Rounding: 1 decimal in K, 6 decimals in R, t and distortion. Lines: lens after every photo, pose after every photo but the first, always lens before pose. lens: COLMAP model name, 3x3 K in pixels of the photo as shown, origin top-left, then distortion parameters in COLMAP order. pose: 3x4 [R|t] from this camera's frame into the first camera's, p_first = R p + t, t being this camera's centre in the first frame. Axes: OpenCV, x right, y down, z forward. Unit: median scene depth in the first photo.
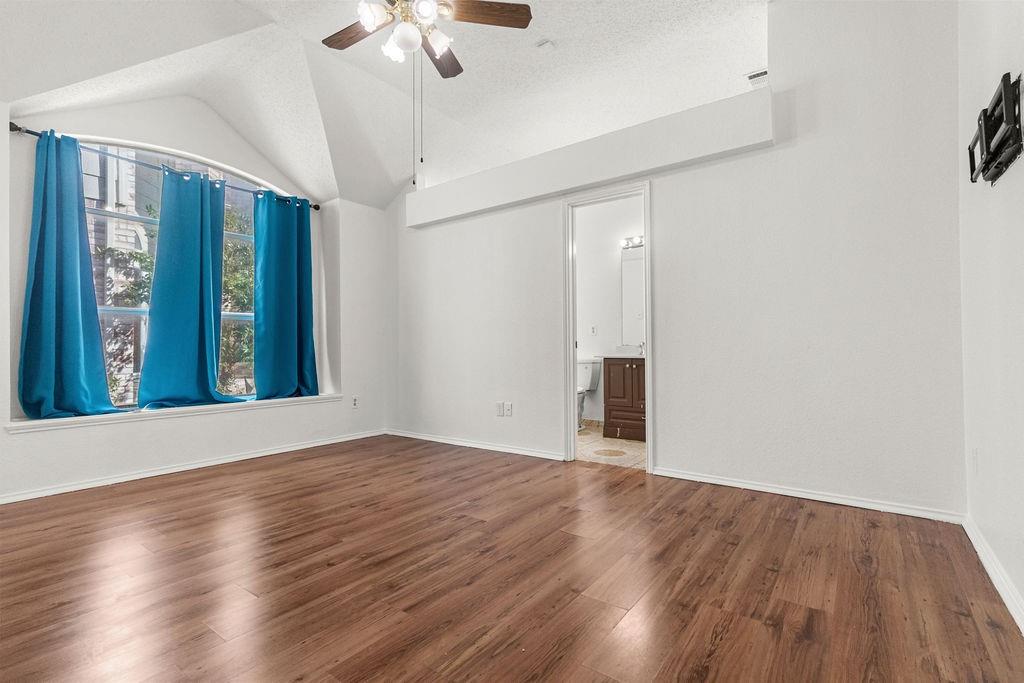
lens RADIAL K [[481.1, 0, 512.0], [0, 481.1, 341.5], [0, 0, 1]] dist [-0.000162, 0.000048]
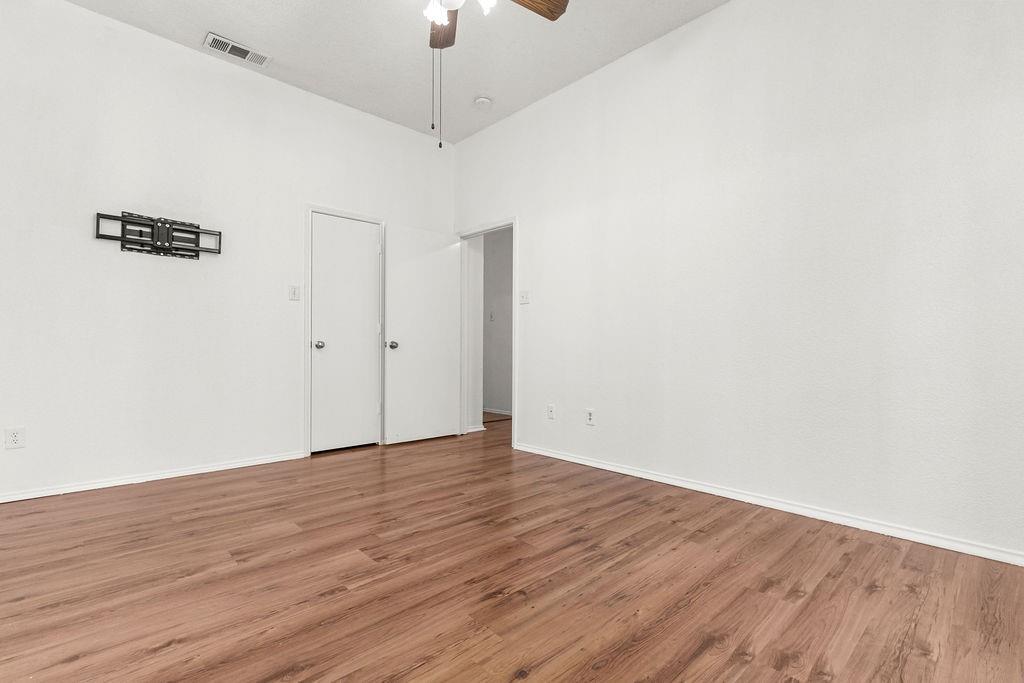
lens RADIAL K [[481.1, 0, 512.0], [0, 481.1, 341.5], [0, 0, 1]] dist [-0.000162, 0.000048]
pose [[-0.983933, 0.005058, 0.178467, -0.500080], [0.001132, 0.999755, -0.022095, 0.023326], [-0.178535, -0.021538, -0.983698, 1.893627]]
